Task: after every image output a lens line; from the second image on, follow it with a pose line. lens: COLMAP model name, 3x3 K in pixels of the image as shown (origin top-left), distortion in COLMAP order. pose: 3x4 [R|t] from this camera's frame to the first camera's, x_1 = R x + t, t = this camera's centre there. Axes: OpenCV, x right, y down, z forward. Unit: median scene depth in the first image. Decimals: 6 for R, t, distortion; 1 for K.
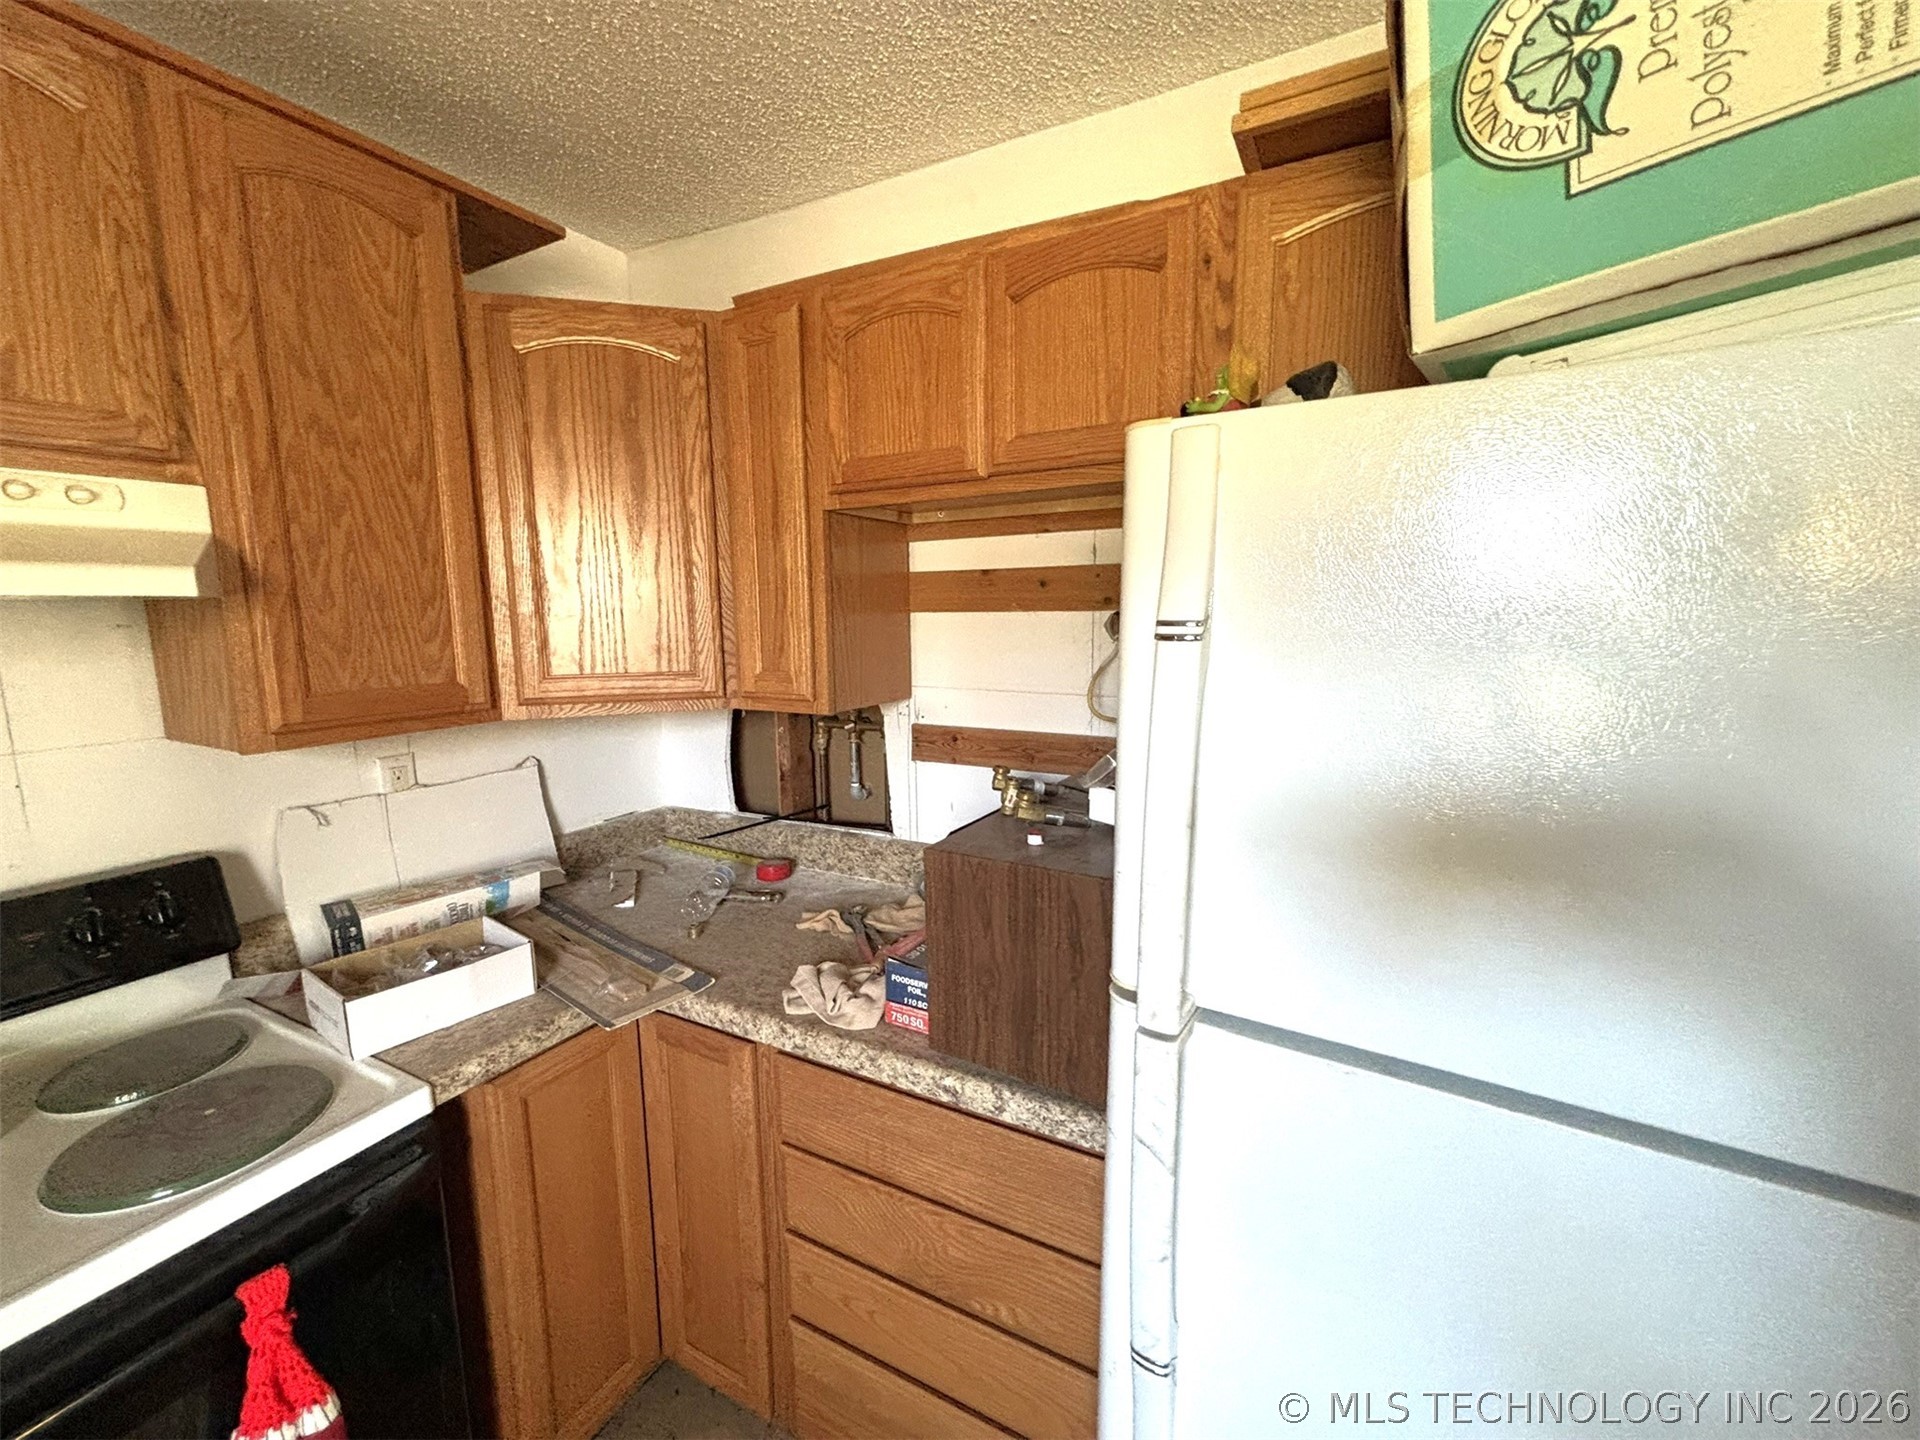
lens RADIAL K [[776.1, 0, 971.8], [0, 776.1, 714.5], [0, 0, 1]] dist [0.004829, -0.000542]
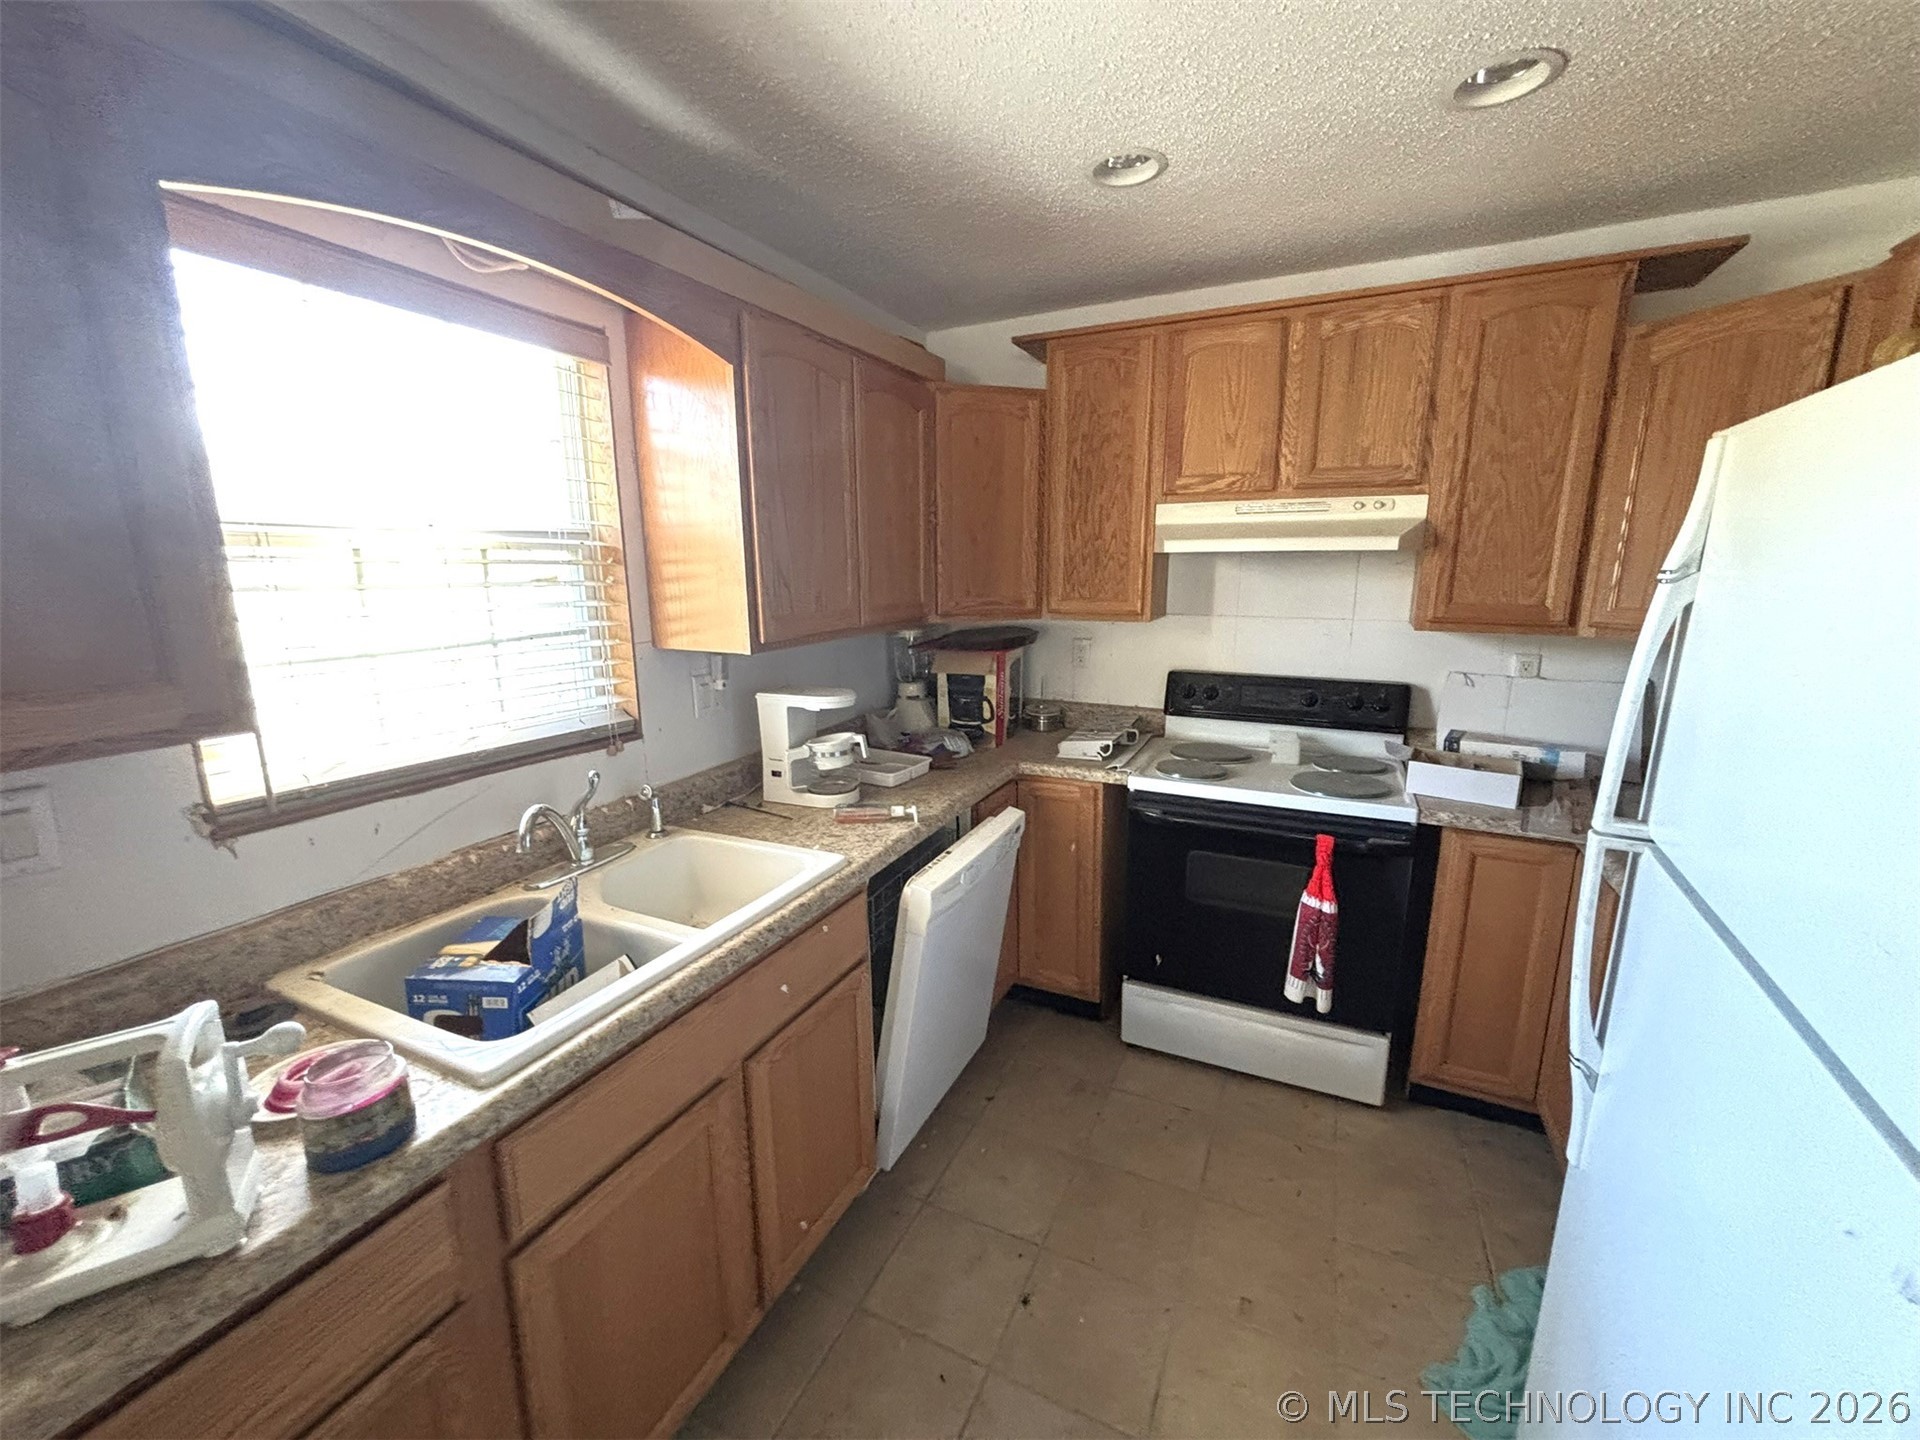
lens RADIAL K [[776.1, 0, 970.0], [0, 776.1, 725.0], [0, 0, 1]] dist [0.004829, -0.000542]
pose [[0.050154, 0.220724, -0.974046, 0.959913], [-0.142865, 0.966829, 0.211733, 0.027669], [0.988471, 0.128537, 0.080024, -0.241079]]
